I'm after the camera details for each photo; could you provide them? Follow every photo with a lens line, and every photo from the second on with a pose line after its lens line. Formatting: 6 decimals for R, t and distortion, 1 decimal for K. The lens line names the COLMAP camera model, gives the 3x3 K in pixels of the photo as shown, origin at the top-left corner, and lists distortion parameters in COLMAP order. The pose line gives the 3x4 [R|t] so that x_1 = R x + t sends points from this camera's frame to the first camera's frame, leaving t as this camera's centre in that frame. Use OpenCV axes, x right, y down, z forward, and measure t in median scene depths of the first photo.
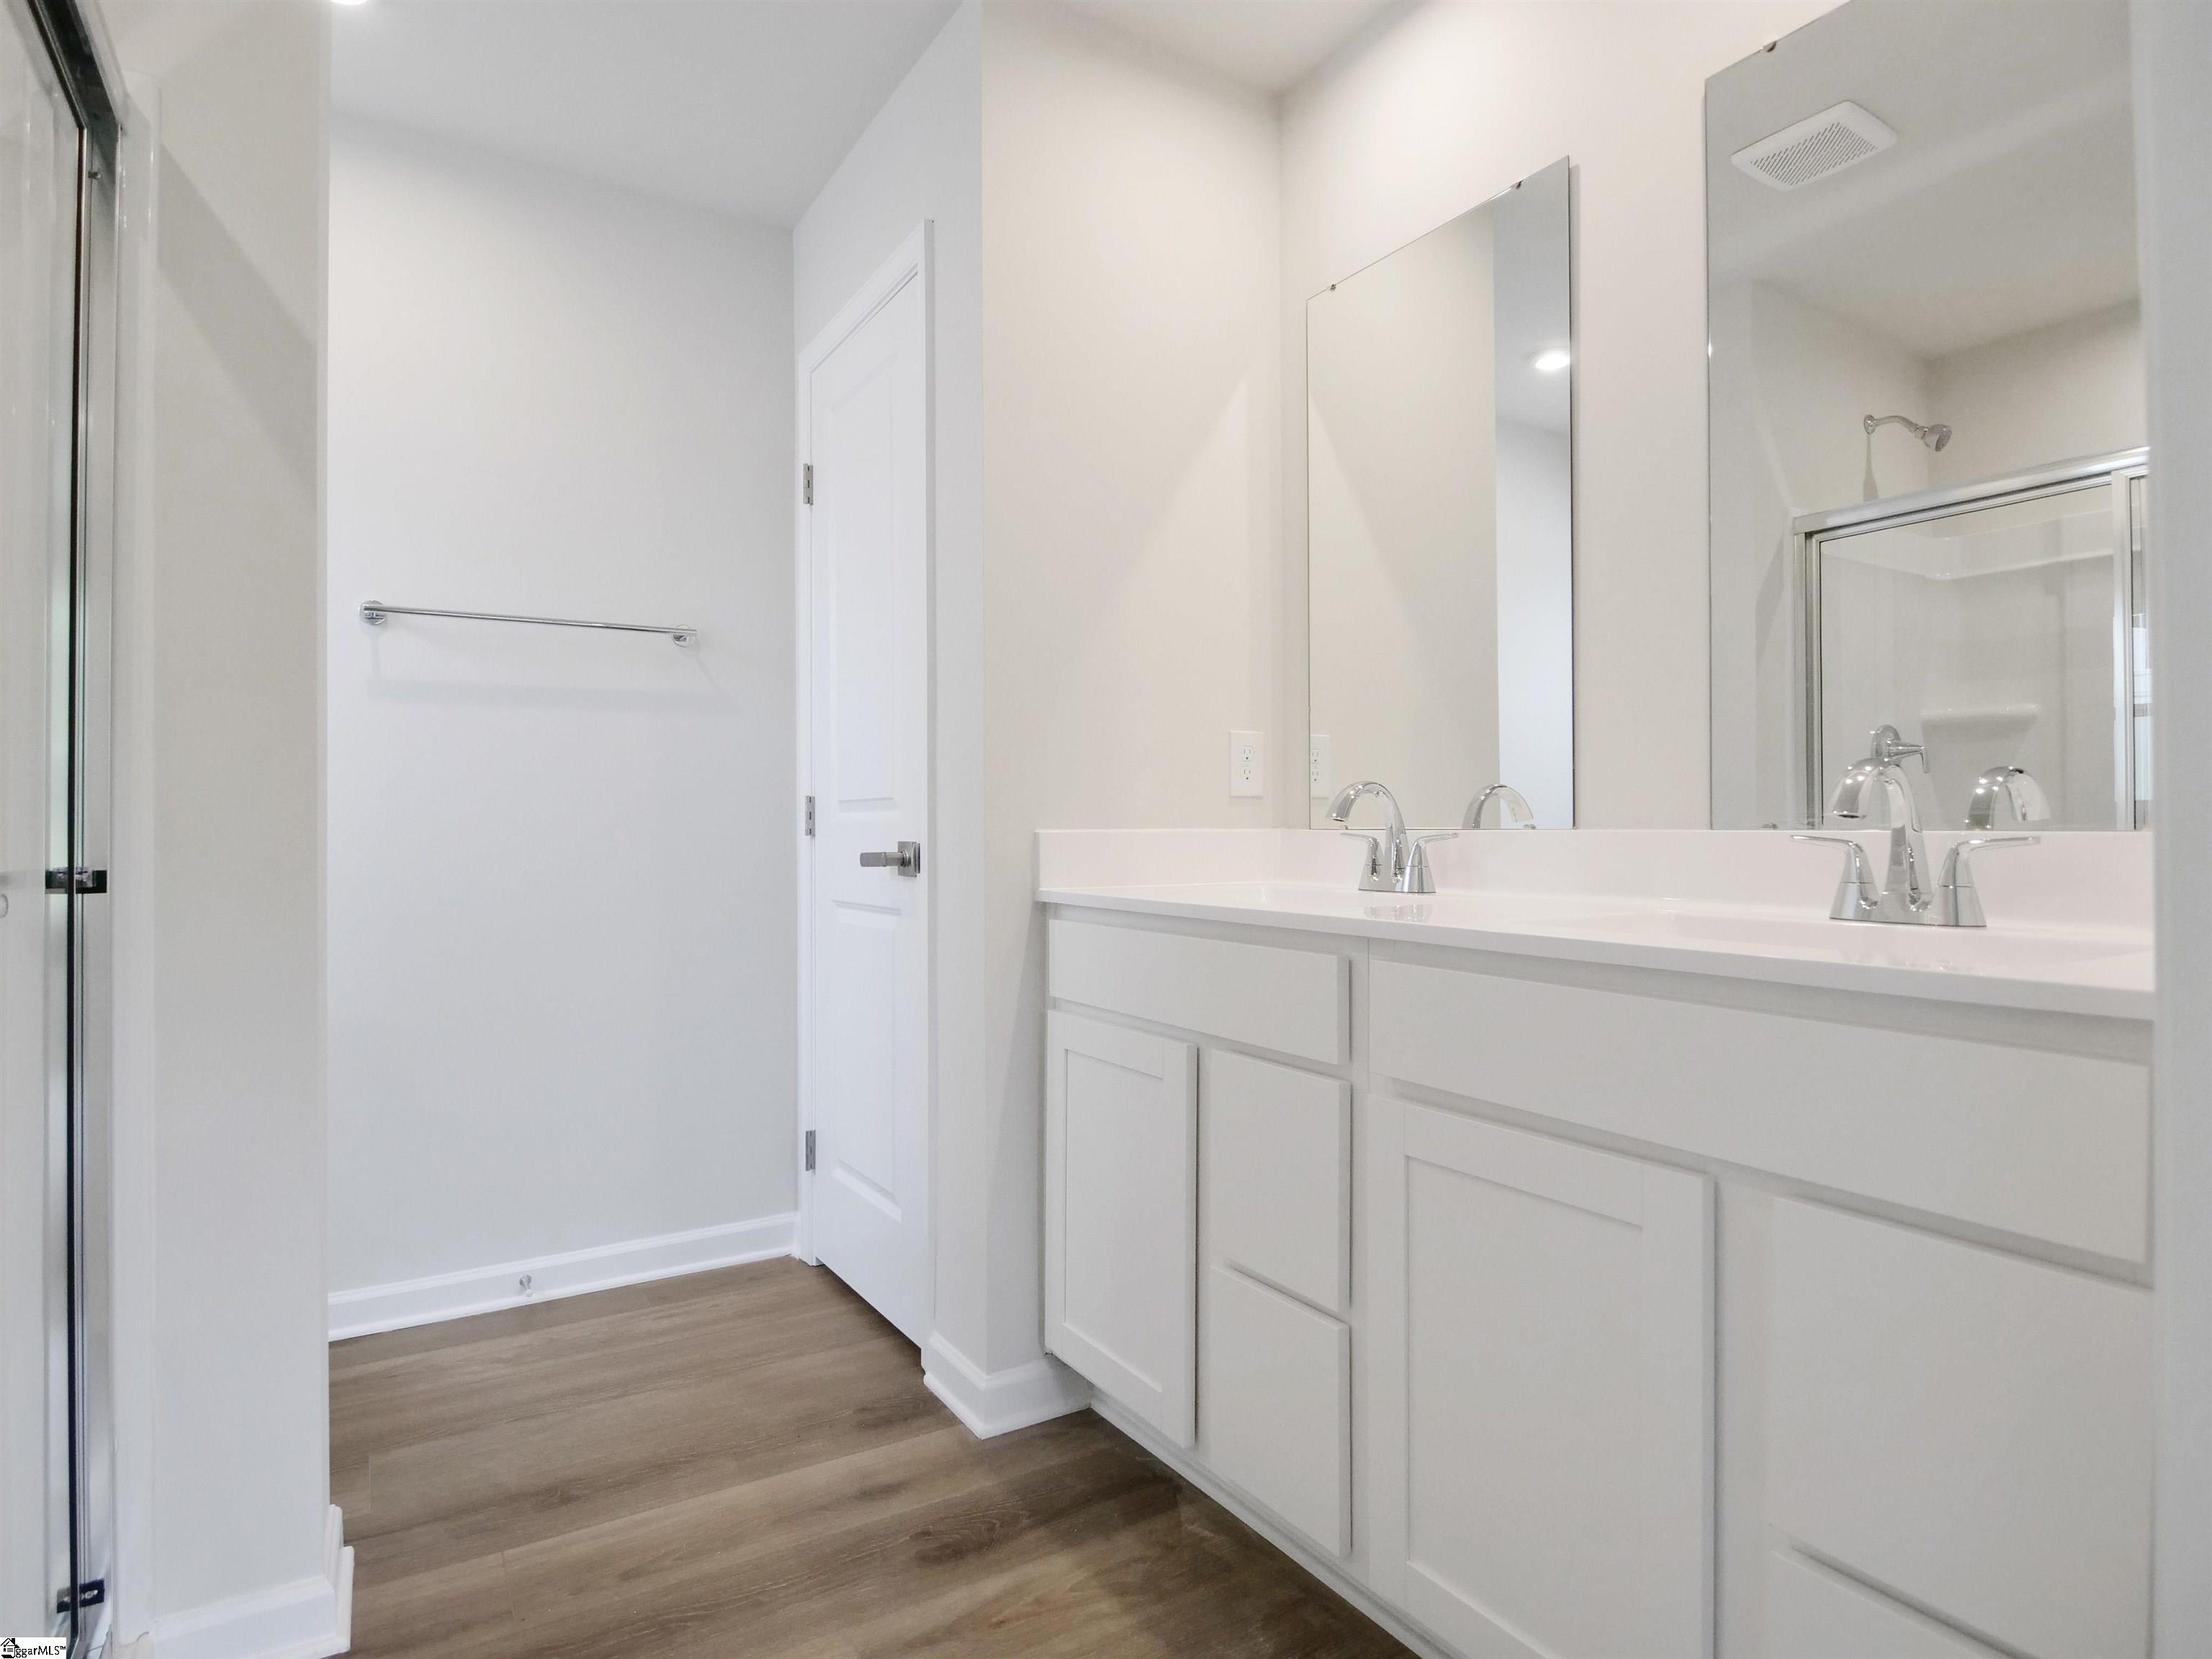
lens RADIAL K [[1199.2, 0, 1108.0], [0, 1199.2, 823.3], [0, 0, 1]] dist [-0.008769, -0.004111]
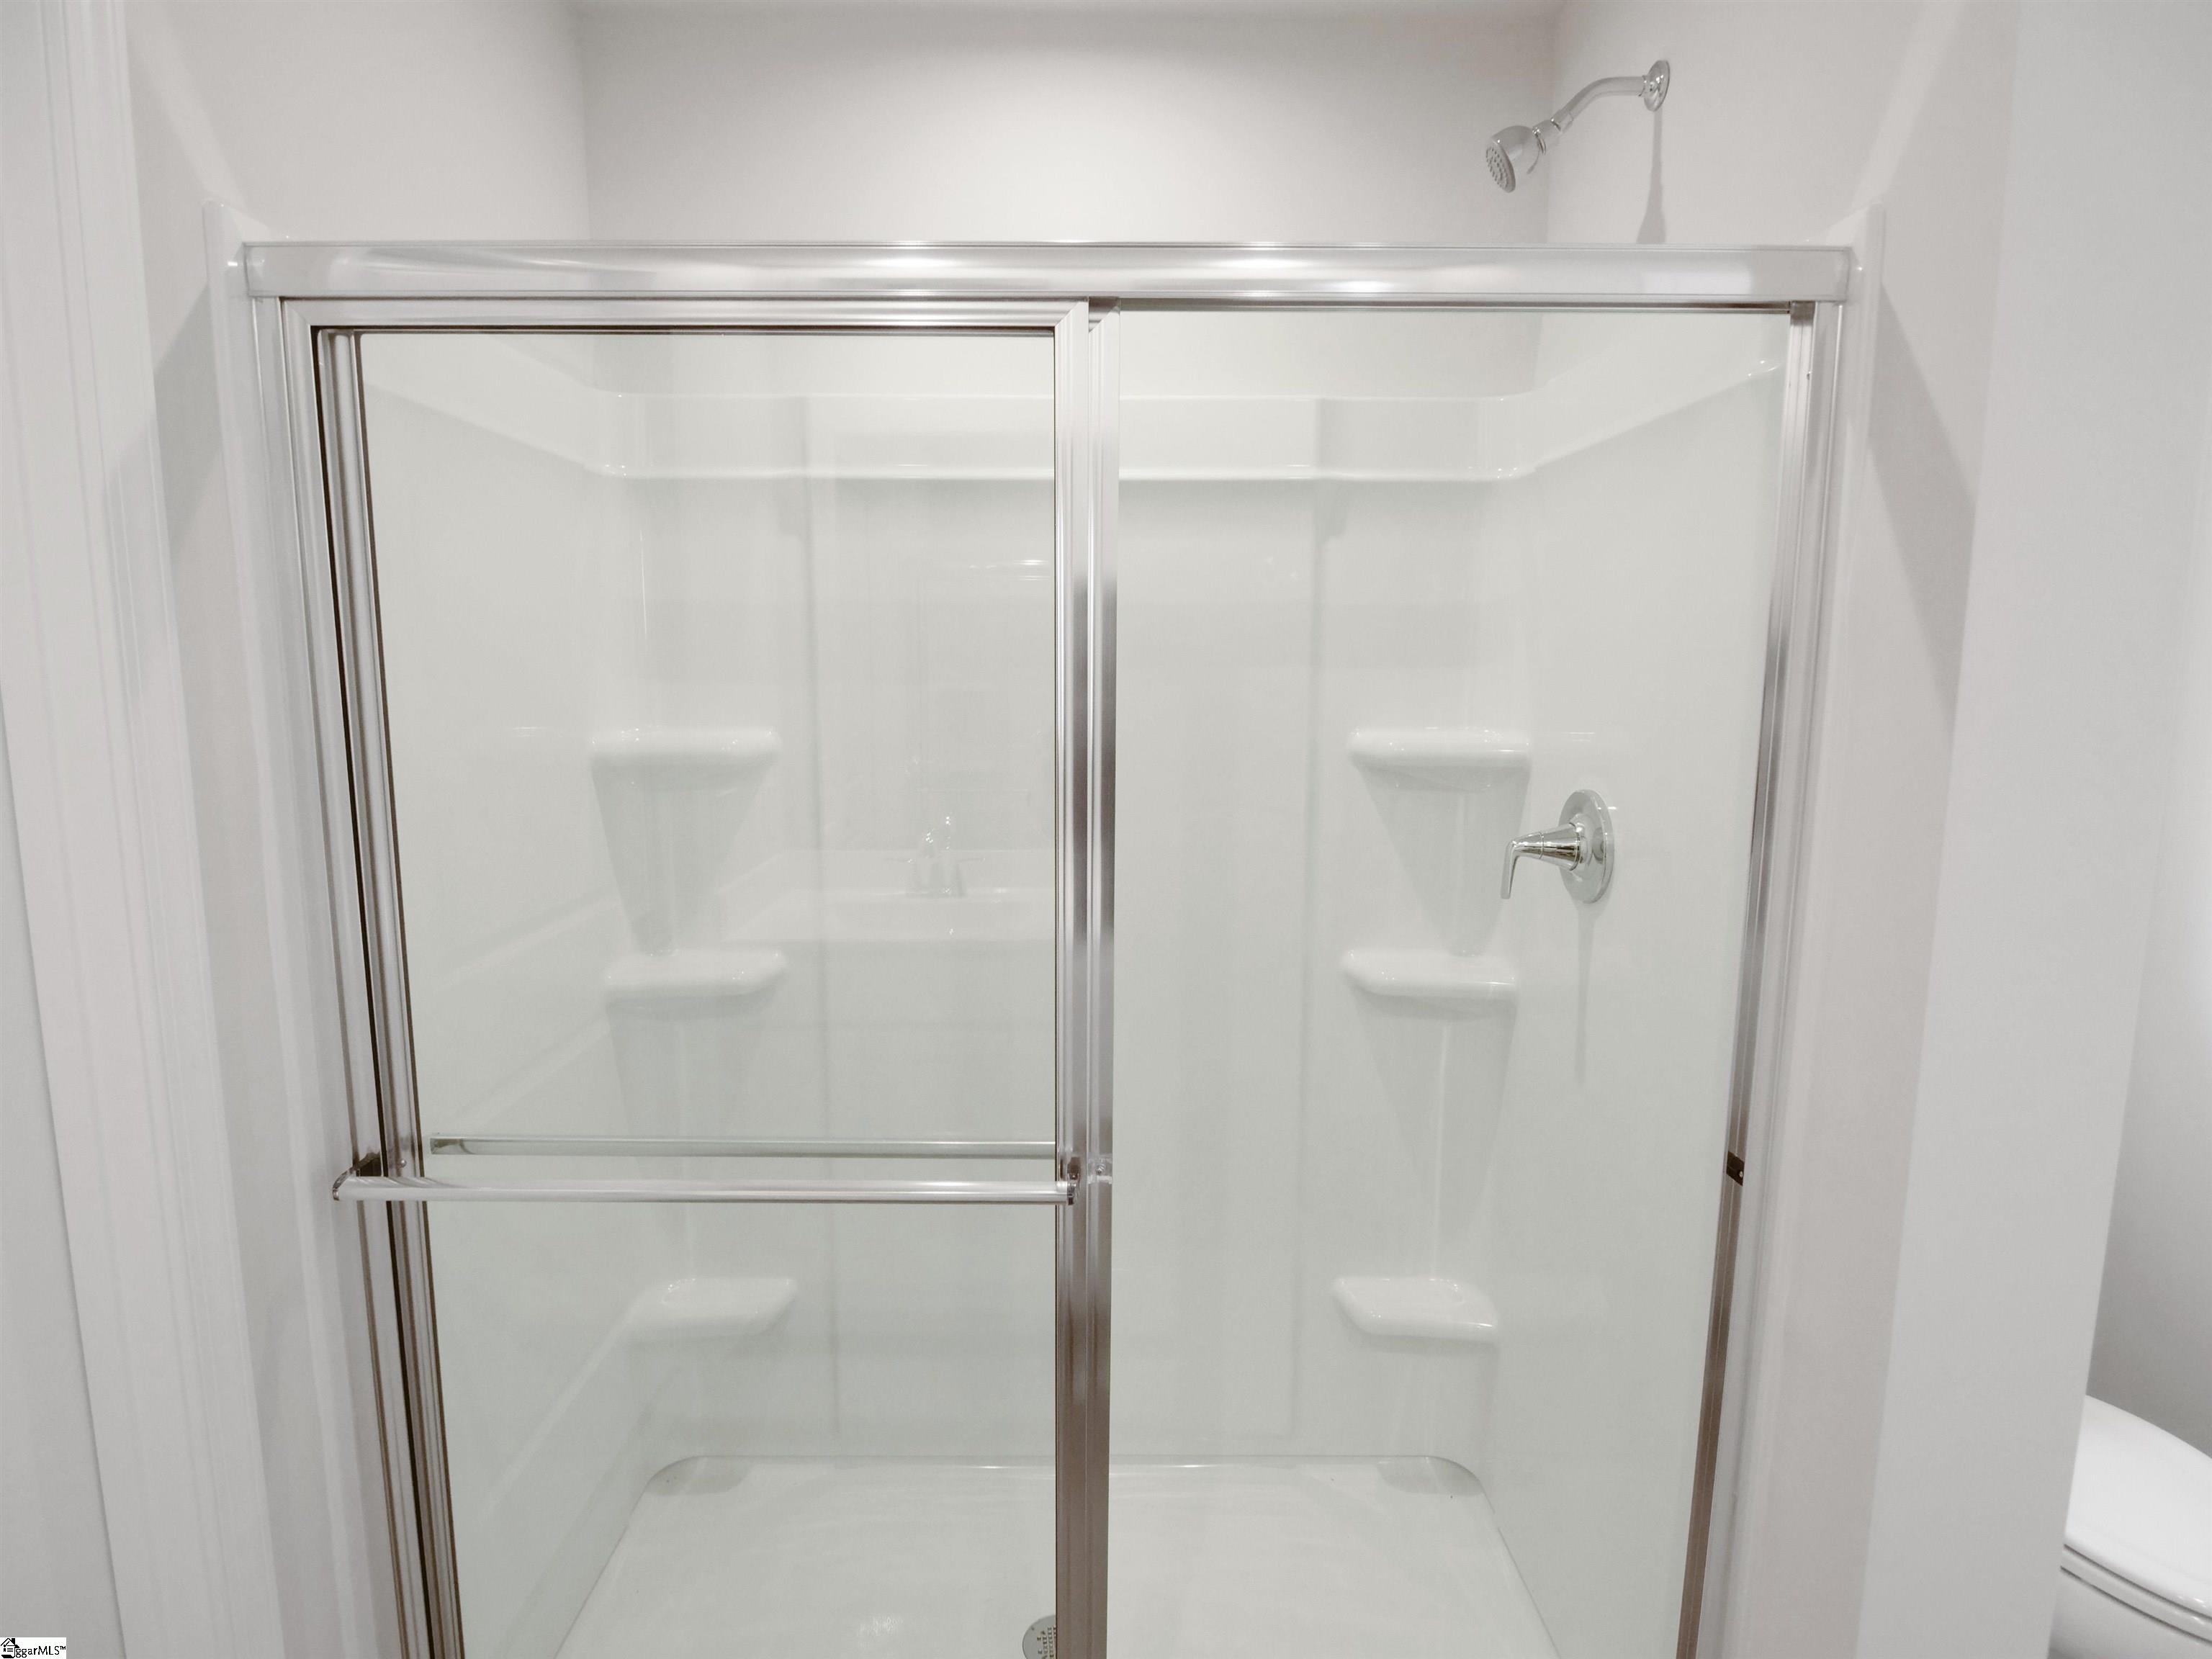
lens RADIAL K [[1199.2, 0, 1089.5], [0, 1199.2, 839.0], [0, 0, 1]] dist [-0.008769, -0.004111]
pose [[0.521180, -0.122712, 0.844579, 0.379070], [-0.002045, 0.989427, 0.145020, -0.133552], [-0.853445, -0.077309, 0.515418, 0.585906]]
